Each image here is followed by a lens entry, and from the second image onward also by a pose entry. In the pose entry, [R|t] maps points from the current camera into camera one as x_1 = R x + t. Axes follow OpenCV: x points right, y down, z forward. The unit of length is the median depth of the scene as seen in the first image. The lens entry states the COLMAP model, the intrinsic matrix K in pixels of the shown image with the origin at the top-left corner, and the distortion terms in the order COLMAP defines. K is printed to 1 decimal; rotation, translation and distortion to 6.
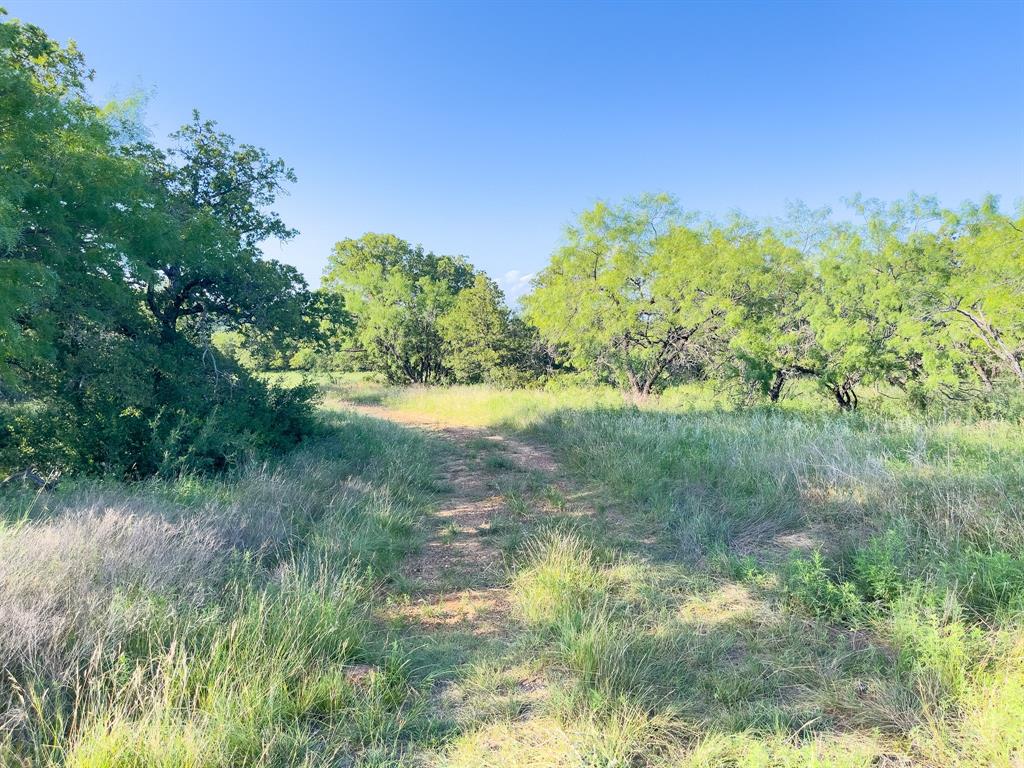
lens RADIAL K [[765.0, 0, 508.9], [0, 765.0, 383.6], [0, 0, 1]] dist [0.007633, -0.008403]
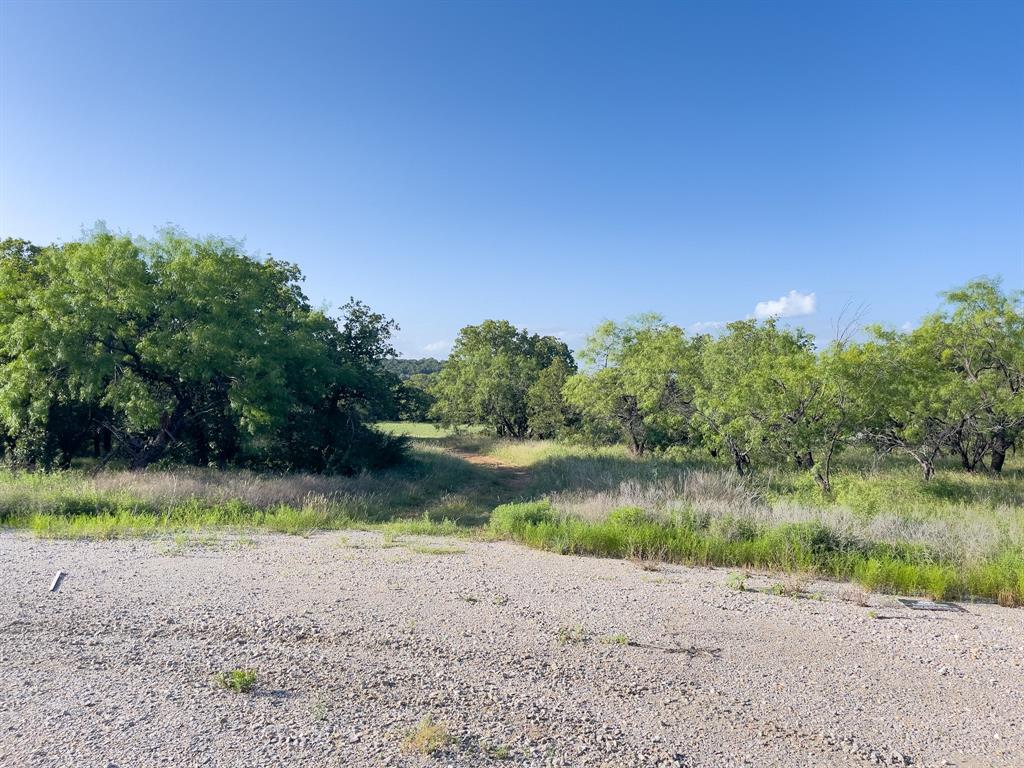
lens RADIAL K [[765.0, 0, 513.9], [0, 765.0, 385.0], [0, 0, 1]] dist [0.007633, -0.008403]
pose [[0.979403, 0.021036, -0.200817, 0.259441], [-0.034167, 0.997482, -0.062148, -0.012211], [0.199004, 0.067729, 0.977655, -0.537304]]
